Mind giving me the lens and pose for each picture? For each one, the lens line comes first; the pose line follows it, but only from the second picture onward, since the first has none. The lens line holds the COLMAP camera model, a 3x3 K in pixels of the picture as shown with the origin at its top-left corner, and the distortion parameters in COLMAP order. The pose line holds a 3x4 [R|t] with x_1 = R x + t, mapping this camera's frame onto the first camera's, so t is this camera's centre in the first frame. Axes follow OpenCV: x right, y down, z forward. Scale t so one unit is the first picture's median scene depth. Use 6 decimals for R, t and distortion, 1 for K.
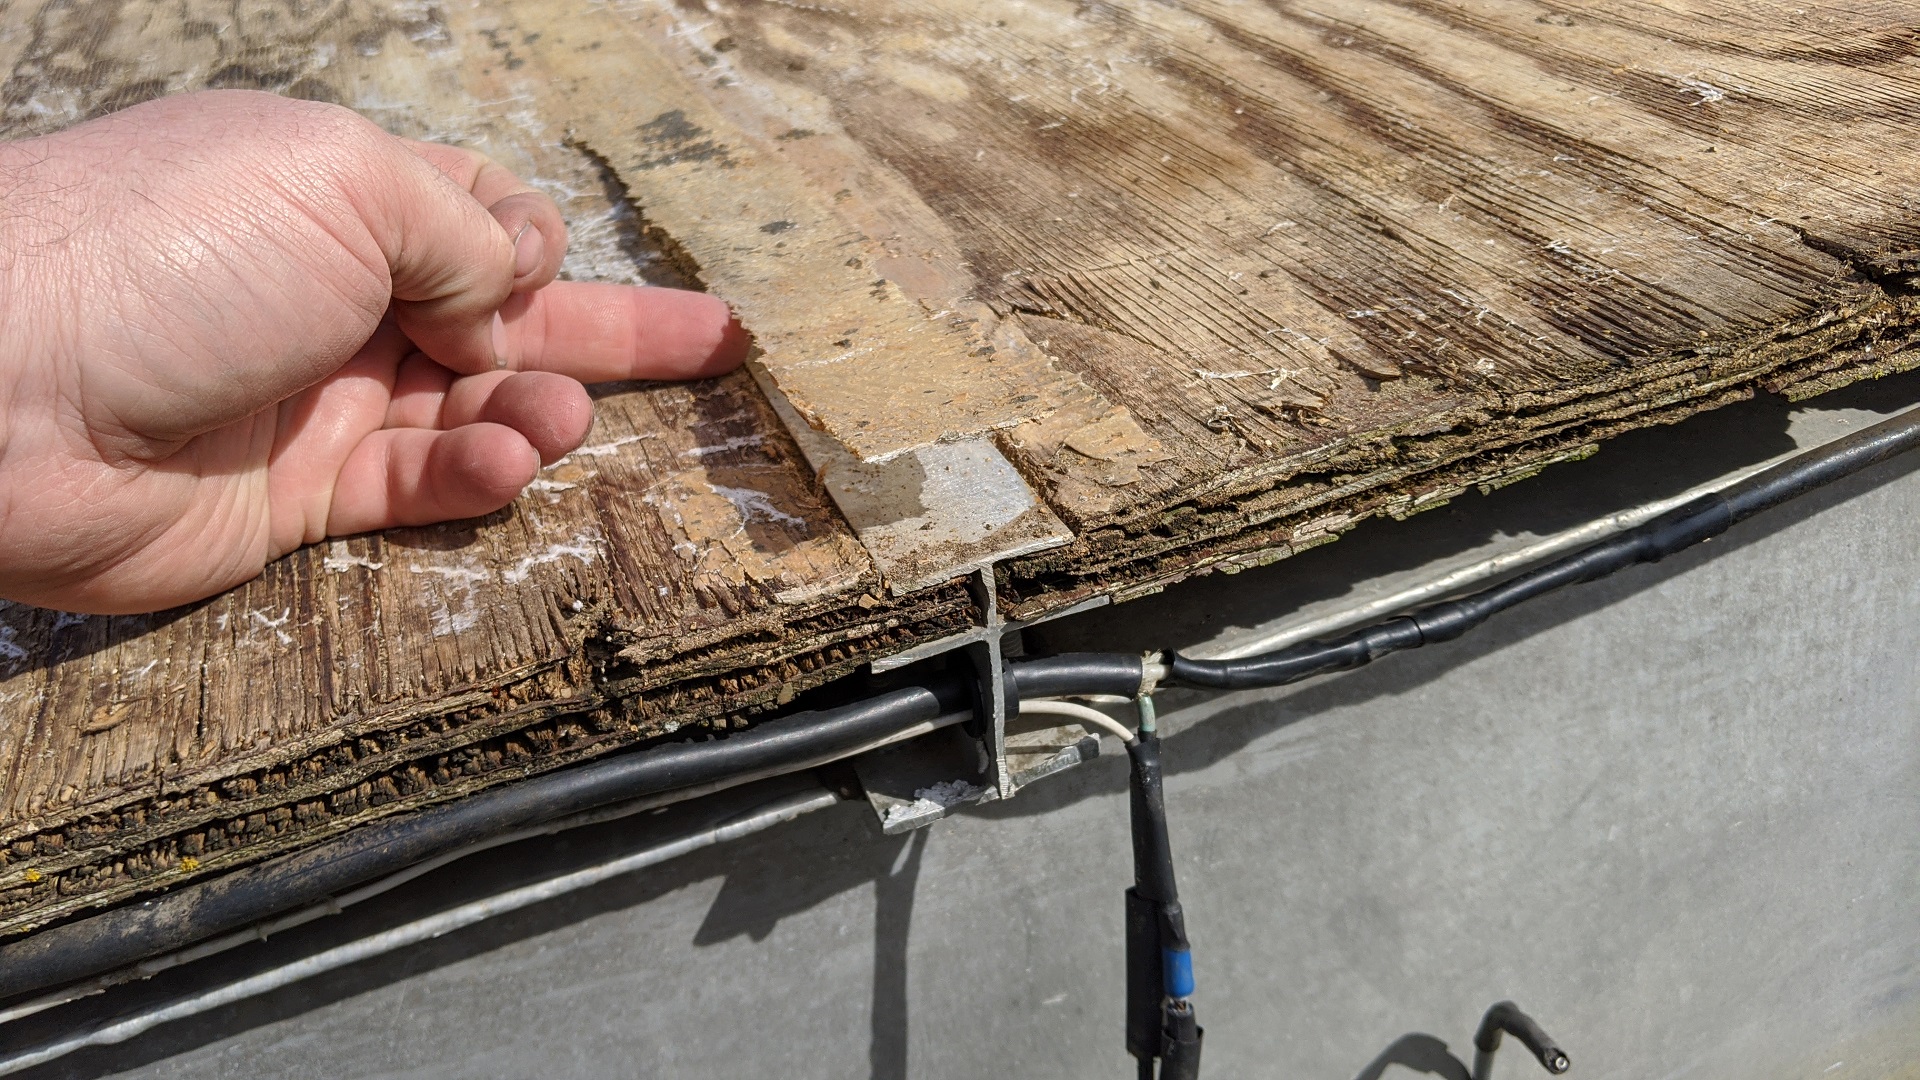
lens RADIAL K [[1561.3, 0, 960.0], [0, 1561.3, 540.0], [0, 0, 1]] dist [0.009154, -0.087207]
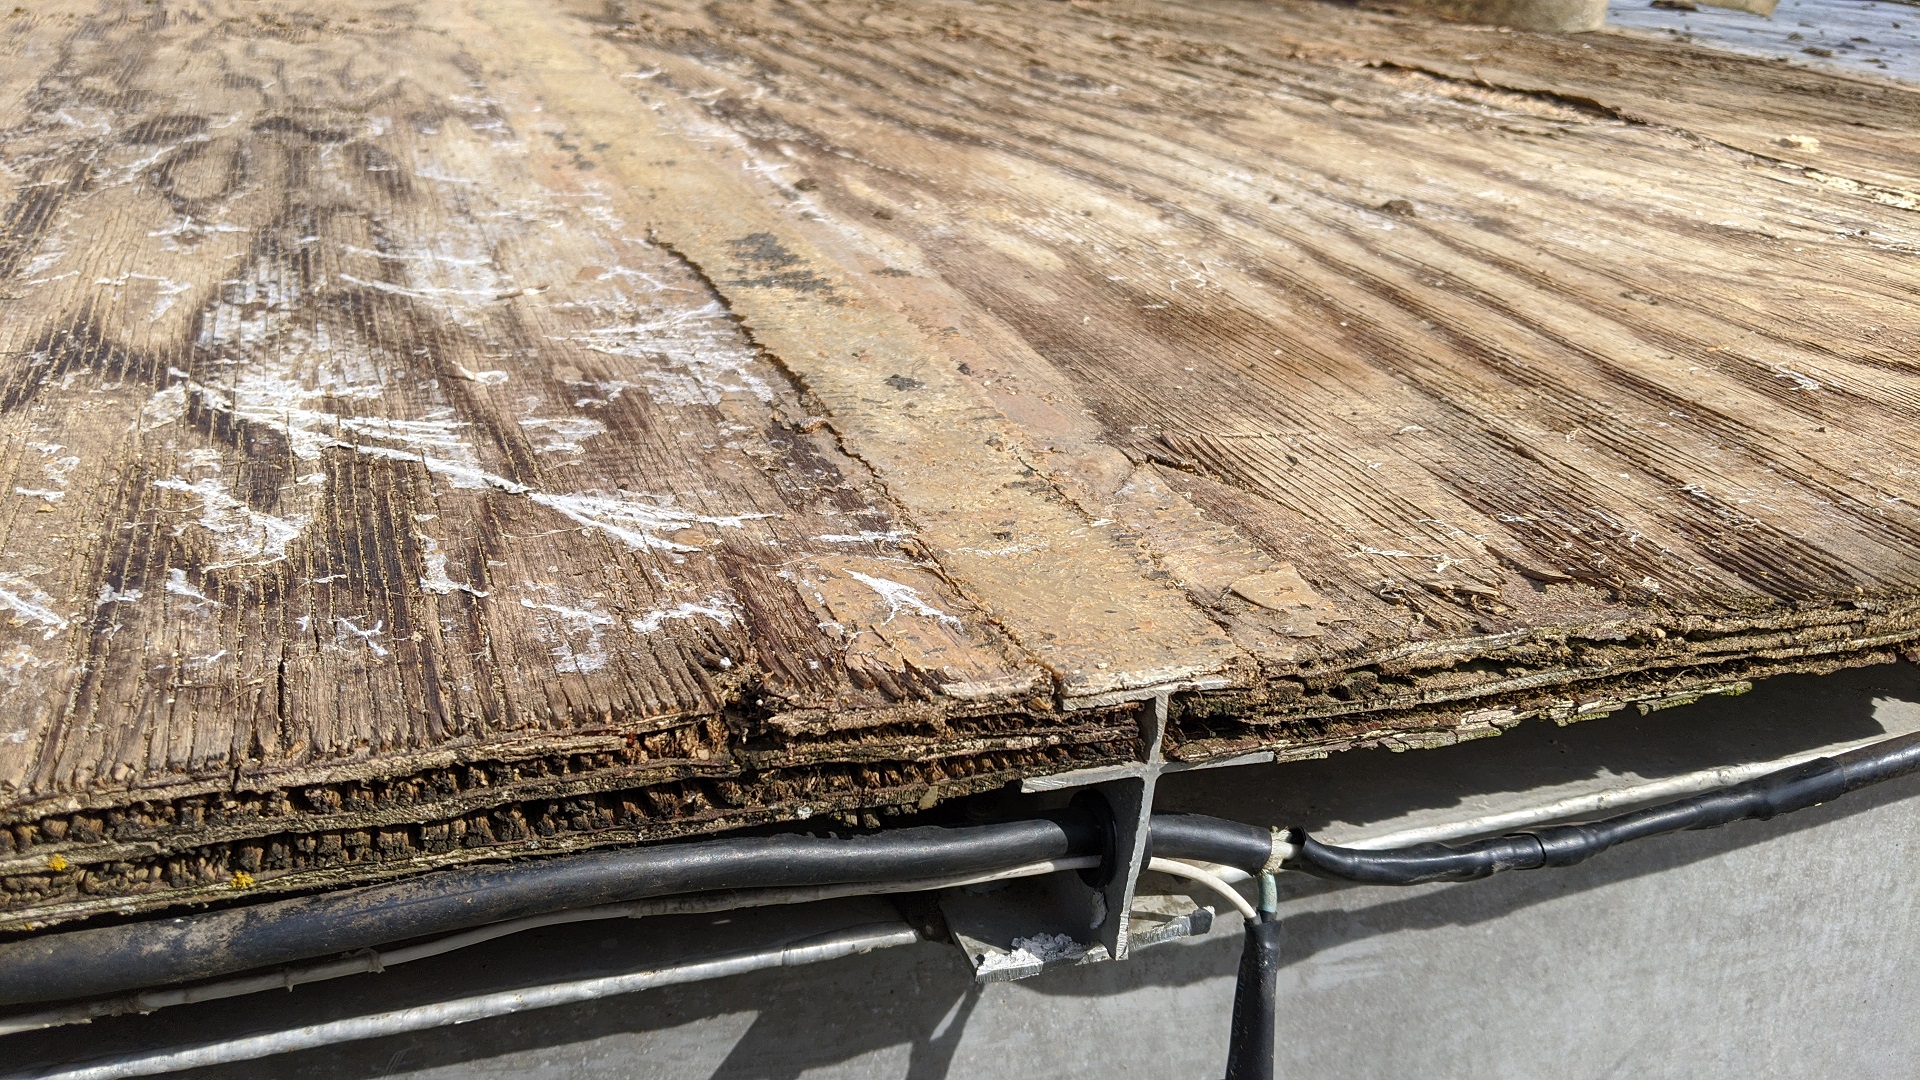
lens RADIAL K [[1521.8, 0, 862.8], [0, 1521.8, 611.9], [0, 0, 1]] dist [0.045173, -0.146355]
pose [[0.984059, 0.164252, 0.068187, -0.215466], [-0.154607, 0.979593, -0.128429, 0.106153], [-0.087890, 0.115840, 0.989372, 0.109442]]
